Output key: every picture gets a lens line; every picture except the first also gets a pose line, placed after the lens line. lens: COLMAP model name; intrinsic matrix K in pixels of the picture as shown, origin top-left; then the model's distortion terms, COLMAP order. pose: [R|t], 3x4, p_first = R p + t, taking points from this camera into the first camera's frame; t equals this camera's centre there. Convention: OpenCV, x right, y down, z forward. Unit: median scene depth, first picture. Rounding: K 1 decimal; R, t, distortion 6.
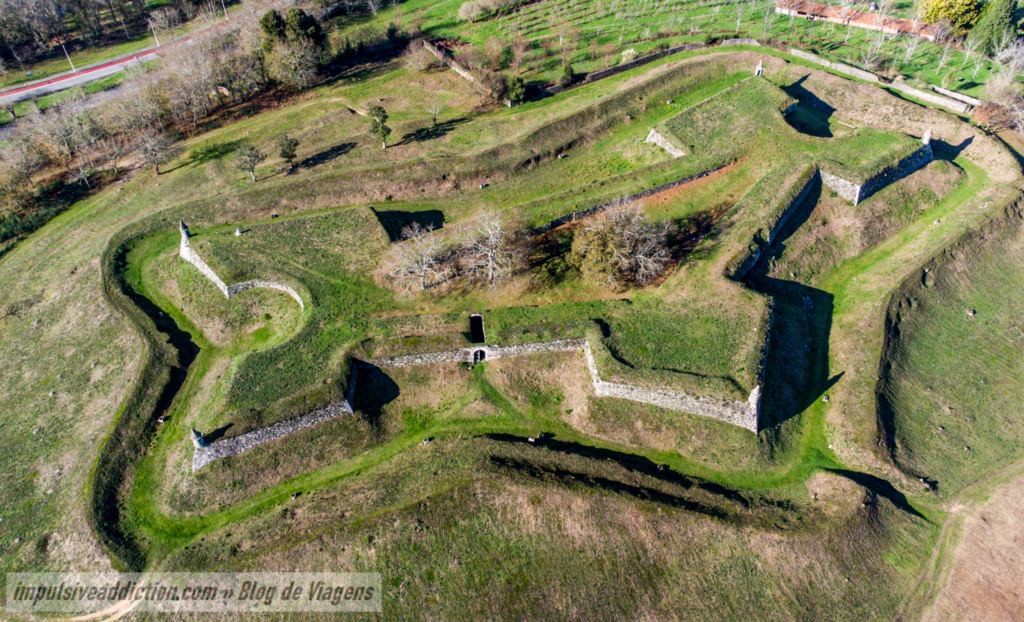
lens RADIAL K [[820.8, 0, 512.0], [0, 820.8, 311.0], [0, 0, 1]] dist [0.048299, 0.004074]
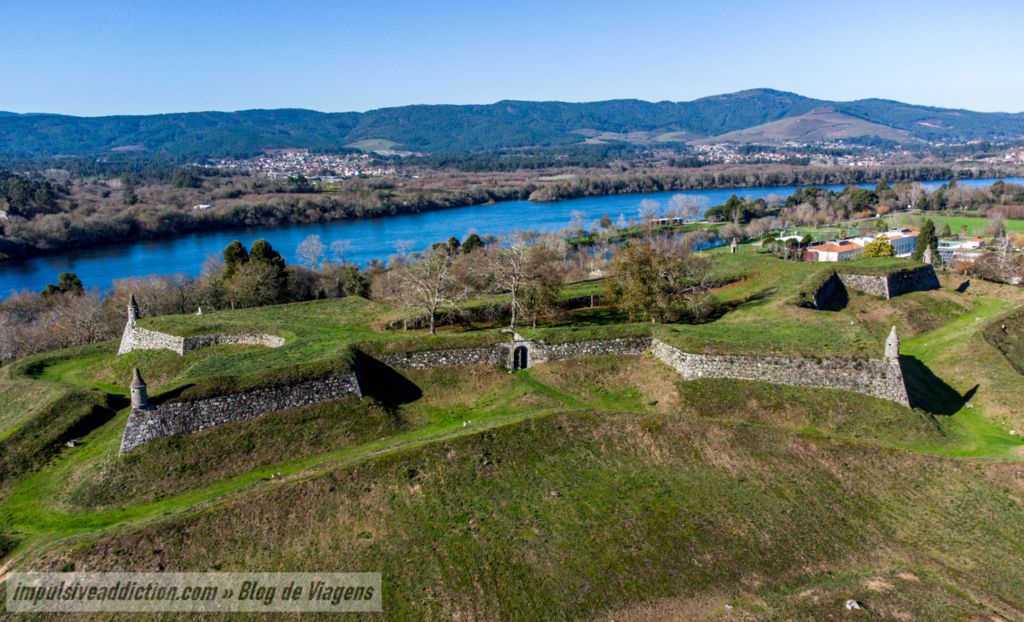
lens RADIAL K [[821.4, 0, 485.7], [0, 821.4, 309.3], [0, 0, 1]] dist [0.040266, -0.000329]
pose [[0.994305, -0.030777, 0.102036, -0.155195], [0.084970, 0.806829, -0.584642, 0.481197], [-0.064332, 0.589982, 0.804849, 0.373672]]
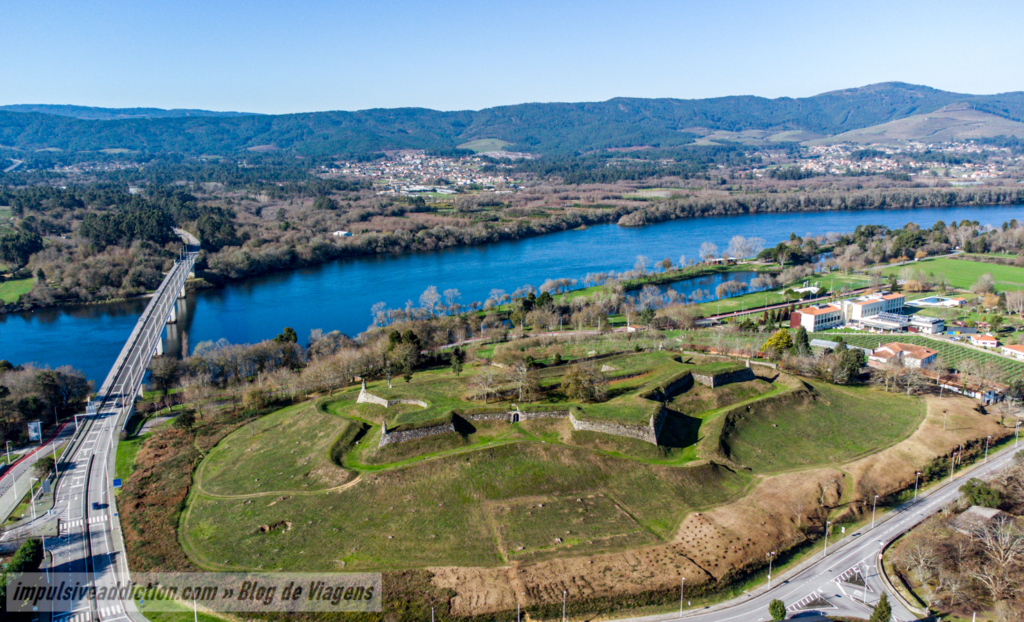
lens RADIAL K [[828.5, 0, 490.2], [0, 828.5, 307.1], [0, 0, 1]] dist [0.049392, 0.005243]
pose [[0.999713, 0.001361, -0.023917, -0.057301], [-0.014981, 0.814594, -0.579838, 1.046023], [0.018694, 0.580030, 0.814381, -0.831690]]
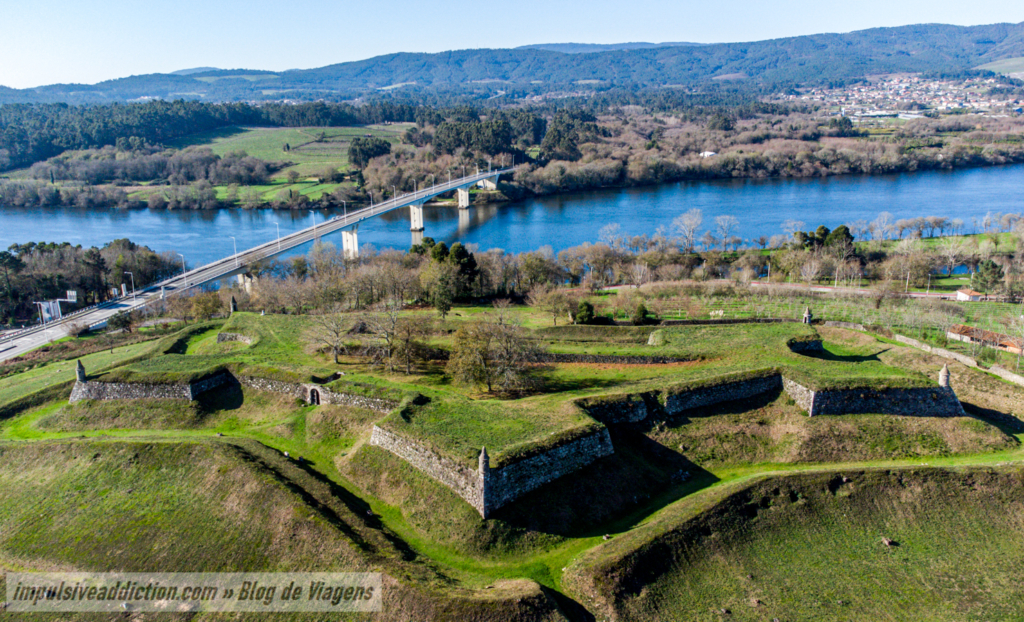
lens RADIAL K [[828.5, 0, 490.2], [0, 828.5, 307.1], [0, 0, 1]] dist [0.049392, 0.005243]
pose [[0.828782, 0.132202, -0.543731, 0.746377], [-0.396193, 0.824827, -0.403350, 0.314826], [0.395160, 0.549711, 0.735980, 0.243606]]
